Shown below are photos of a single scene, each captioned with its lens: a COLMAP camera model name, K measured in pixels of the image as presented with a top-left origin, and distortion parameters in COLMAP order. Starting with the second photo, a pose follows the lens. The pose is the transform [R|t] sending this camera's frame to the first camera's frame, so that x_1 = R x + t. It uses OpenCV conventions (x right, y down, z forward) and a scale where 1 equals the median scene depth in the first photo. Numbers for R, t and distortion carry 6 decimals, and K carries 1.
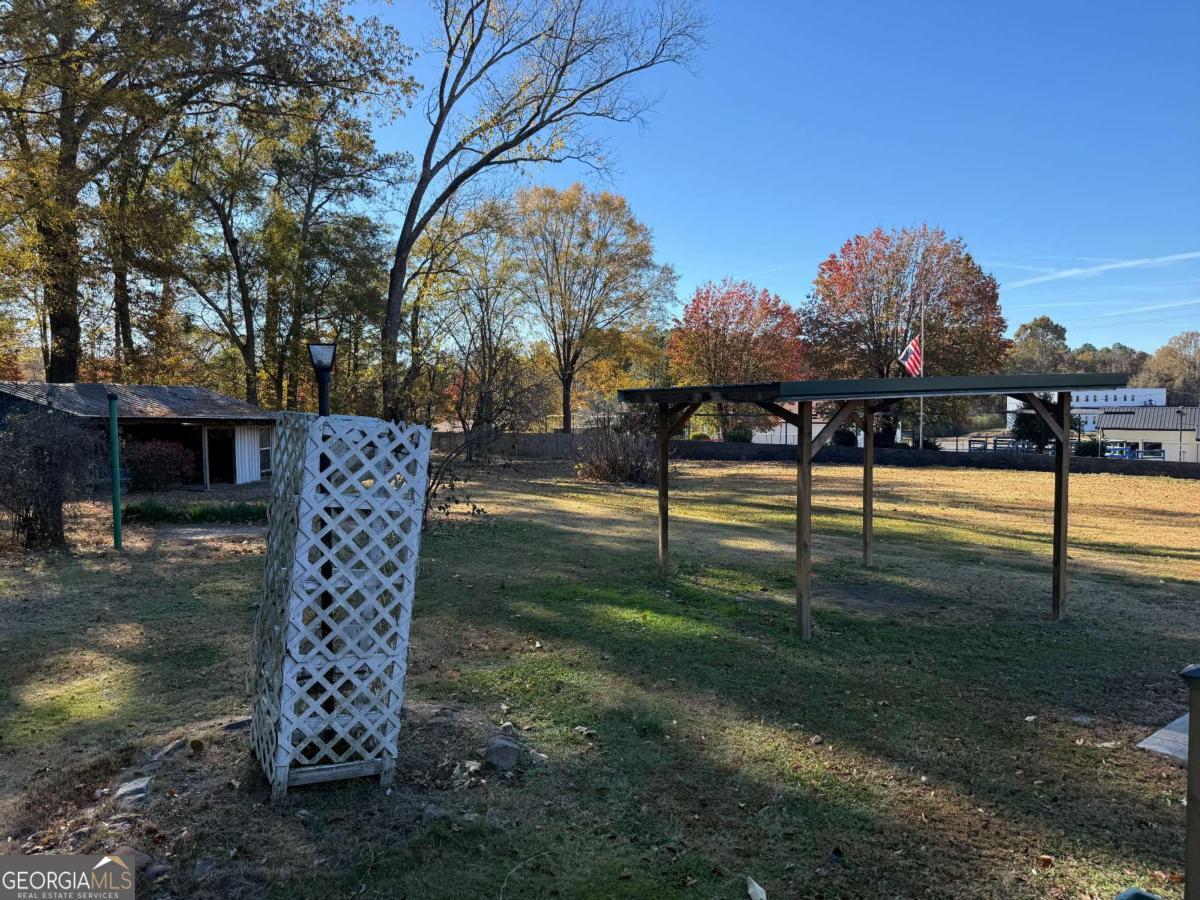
lens RADIAL K [[831.5, 0, 588.5], [0, 831.5, 463.2], [0, 0, 1]] dist [0.056950, -0.073191]
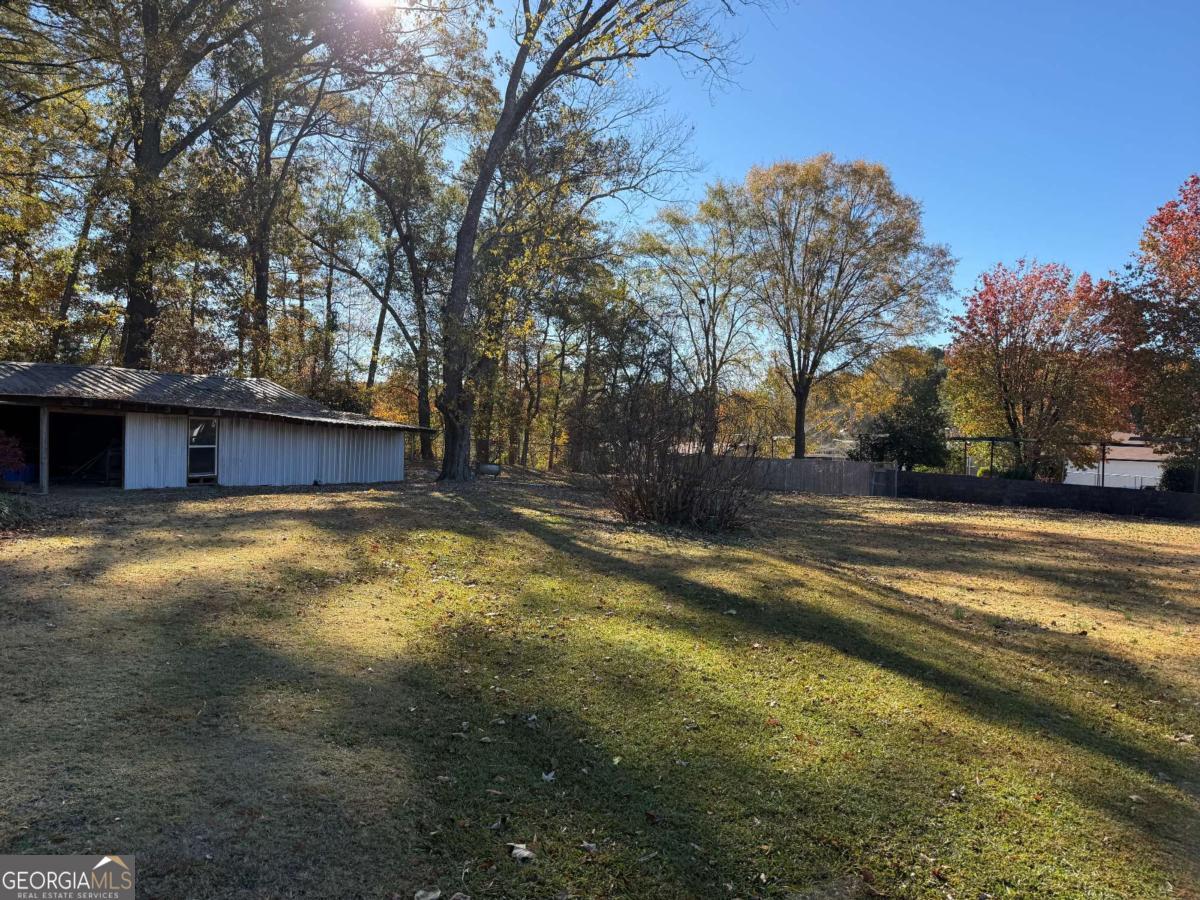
lens RADIAL K [[831.5, 0, 602.6], [0, 831.5, 451.3], [0, 0, 1]] dist [0.056950, -0.073191]
pose [[0.926199, 0.036046, -0.375309, 0.110504], [-0.055650, 0.997587, -0.041523, -0.000488], [0.372906, 0.059345, 0.925969, 0.193842]]
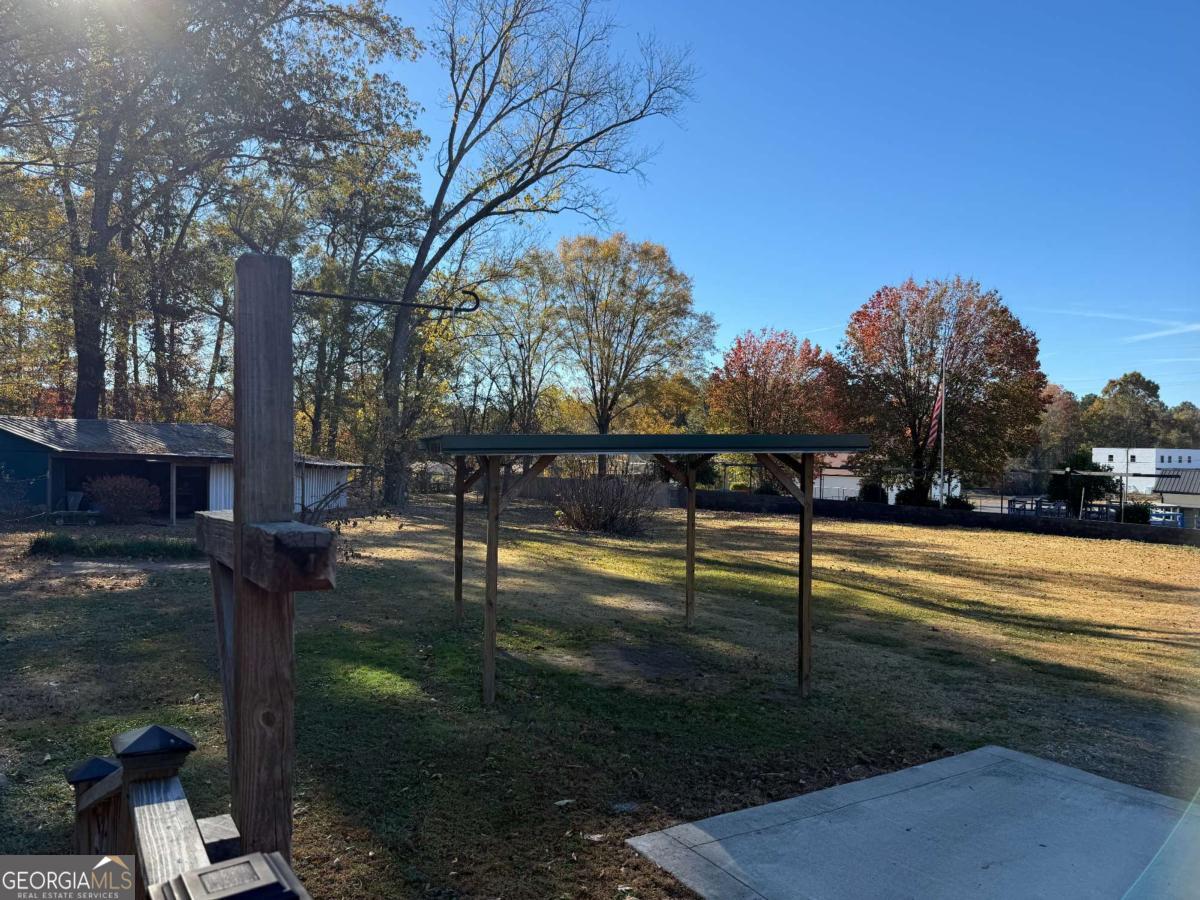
lens RADIAL K [[831.5, 0, 590.0], [0, 831.5, 477.5], [0, 0, 1]] dist [0.056950, -0.073191]
pose [[0.995138, 0.029621, -0.093936, 0.059252], [-0.033132, 0.998801, -0.036040, -0.002391], [0.092755, 0.038977, 0.994926, 0.005291]]
